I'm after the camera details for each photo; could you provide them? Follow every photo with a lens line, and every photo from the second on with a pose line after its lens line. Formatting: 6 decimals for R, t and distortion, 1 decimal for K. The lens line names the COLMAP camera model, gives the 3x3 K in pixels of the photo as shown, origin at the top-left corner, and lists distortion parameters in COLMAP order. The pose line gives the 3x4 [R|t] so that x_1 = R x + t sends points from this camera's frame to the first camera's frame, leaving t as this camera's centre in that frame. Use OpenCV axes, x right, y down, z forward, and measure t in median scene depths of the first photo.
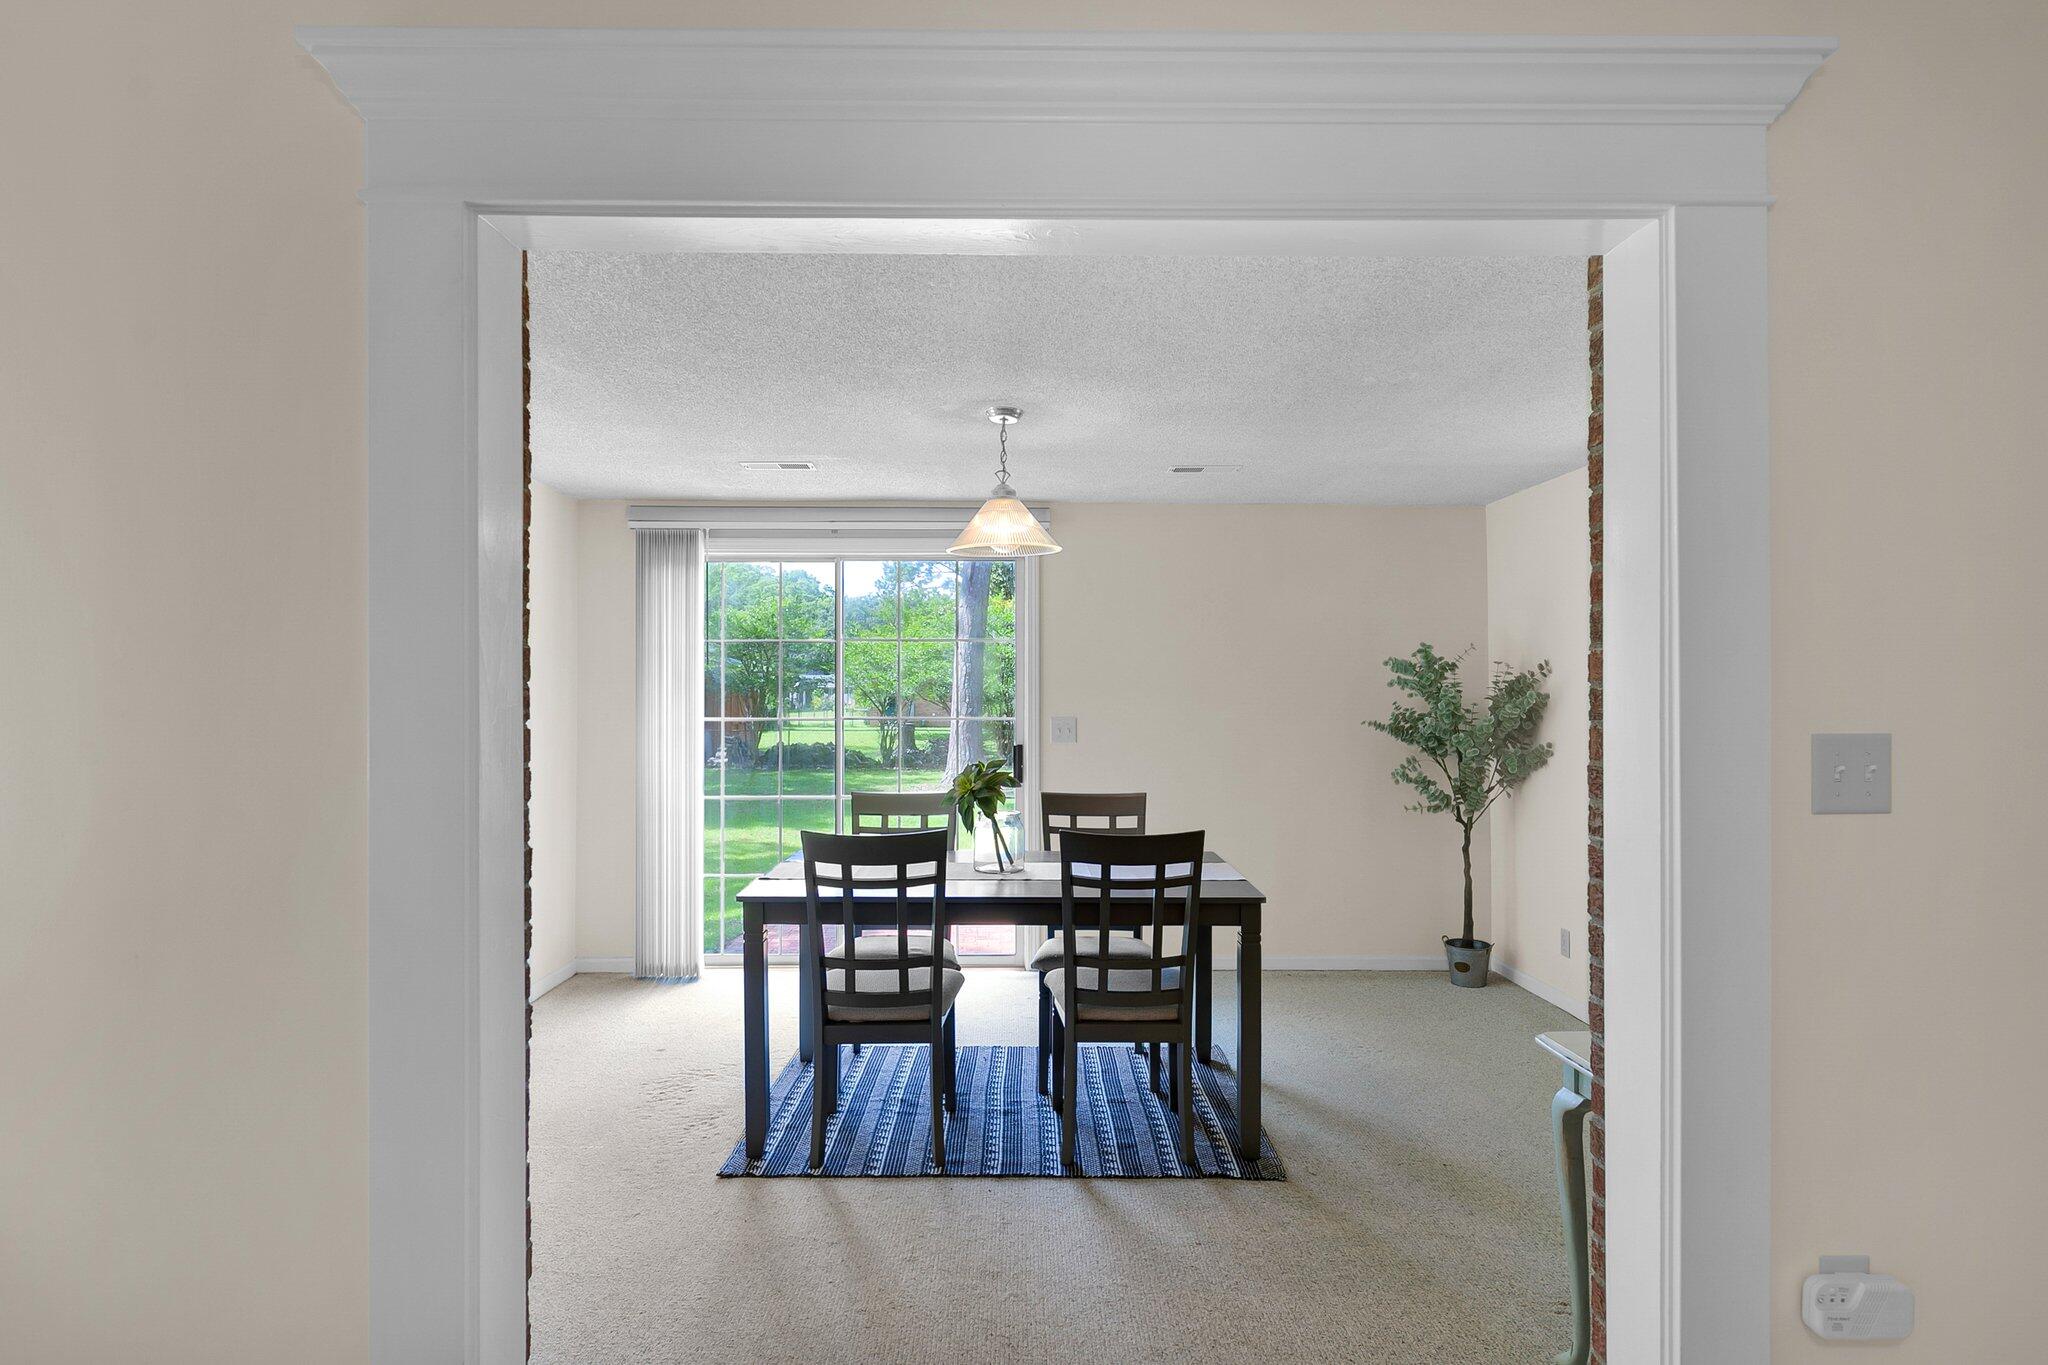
lens RADIAL K [[1100.2, 0, 1026.1], [0, 1100.2, 689.7], [0, 0, 1]] dist [0.002481, 0.000111]
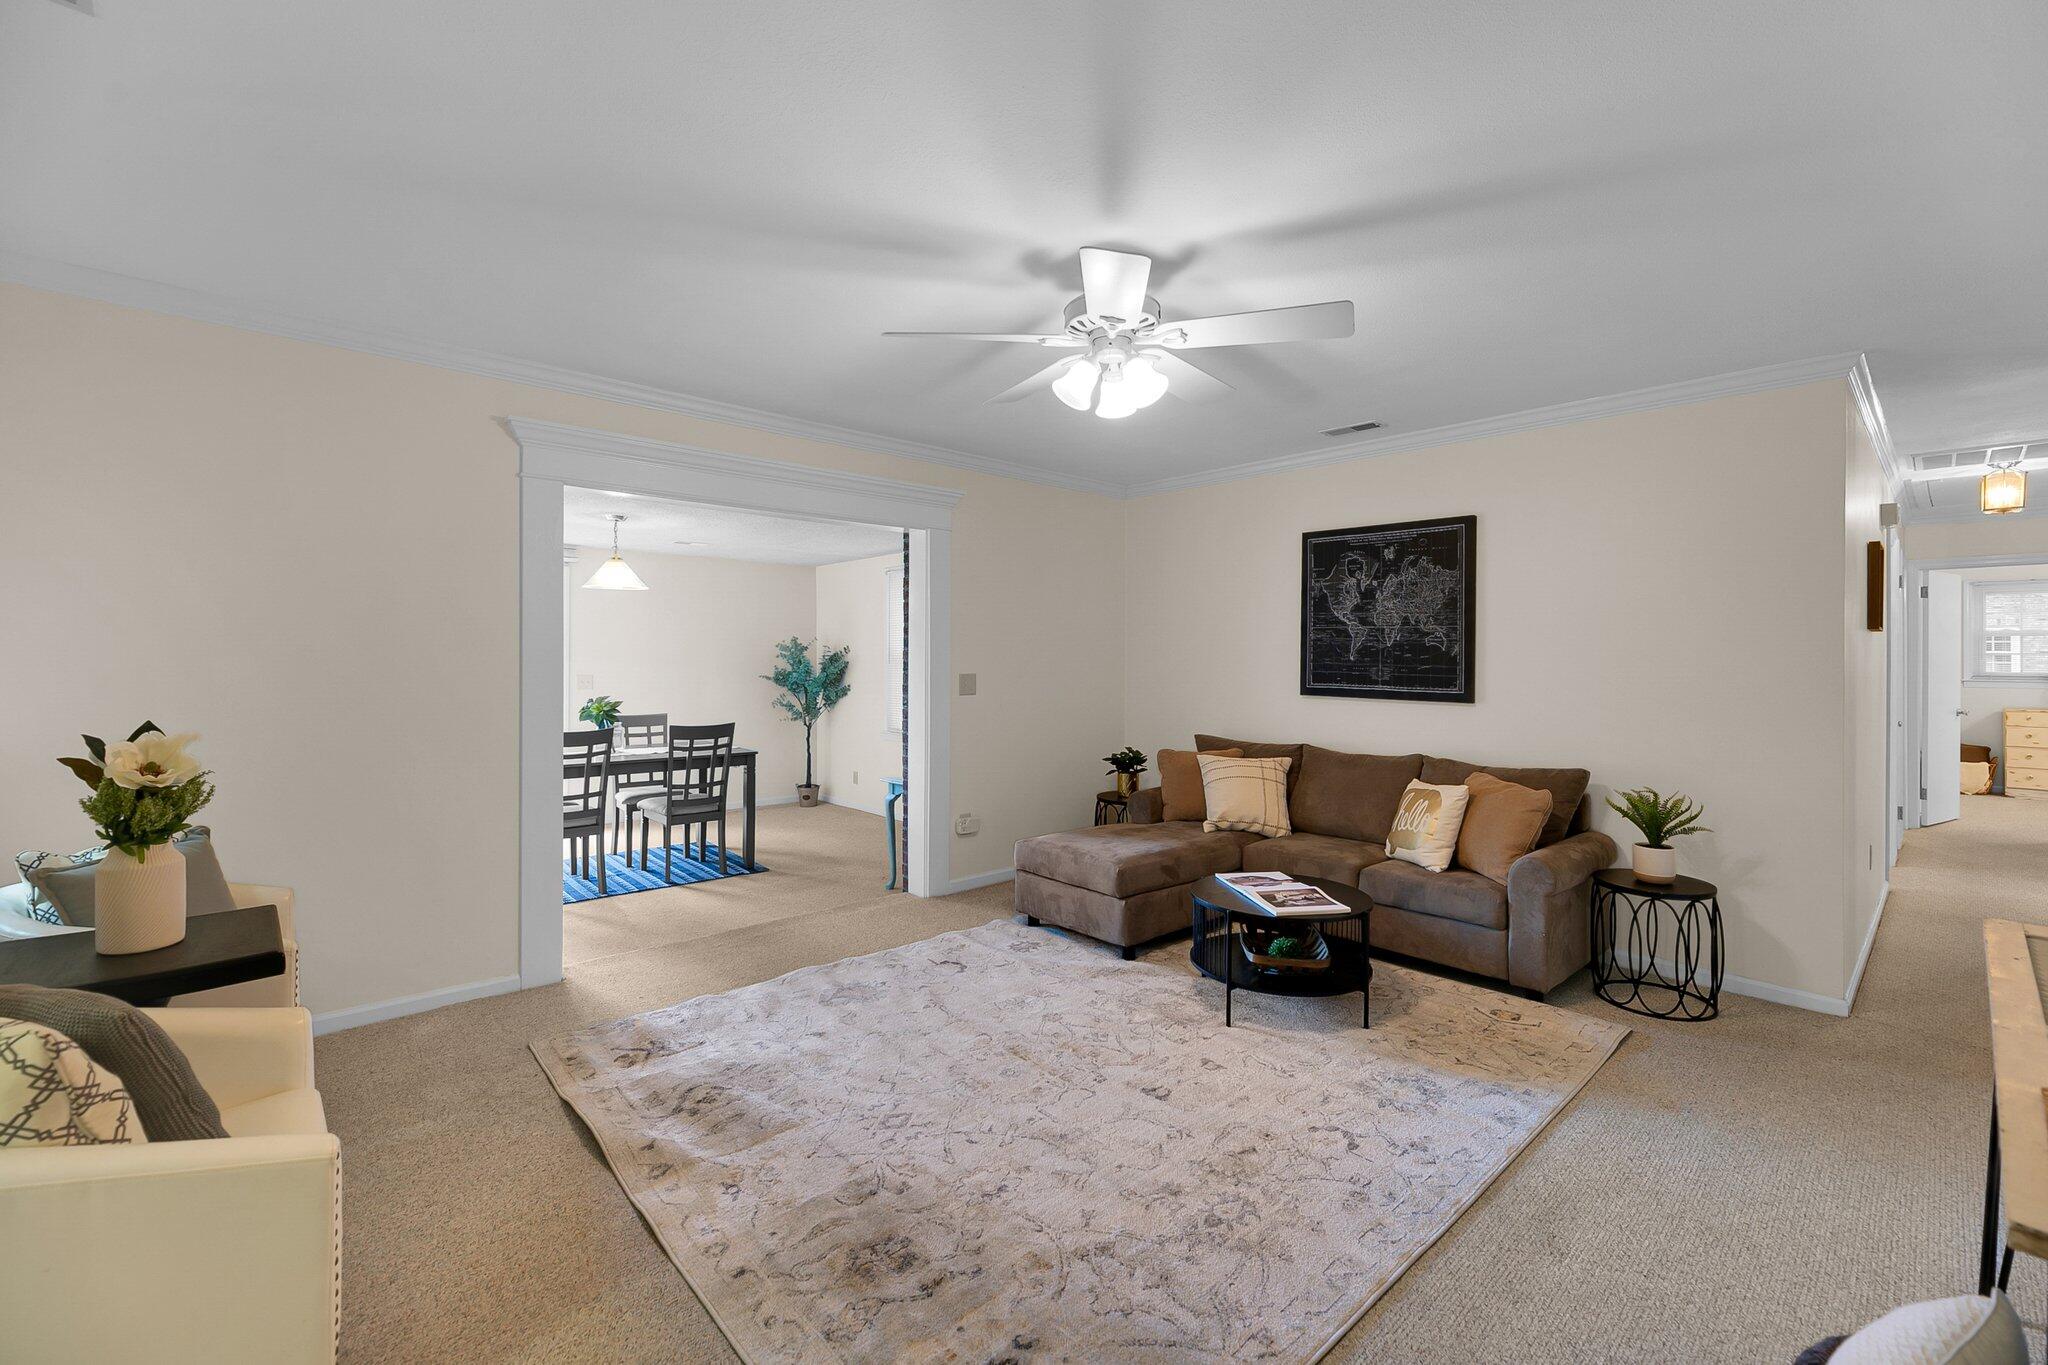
lens RADIAL K [[840.9, 0, 1023.8], [0, 840.9, 660.7], [0, 0, 1]] dist [-0.000186, -0.000980]
pose [[0.747931, 0.003551, 0.663767, -0.348830], [-0.006841, 0.999974, 0.002359, -0.004369], [-0.663741, -0.006305, 0.747936, -0.438224]]
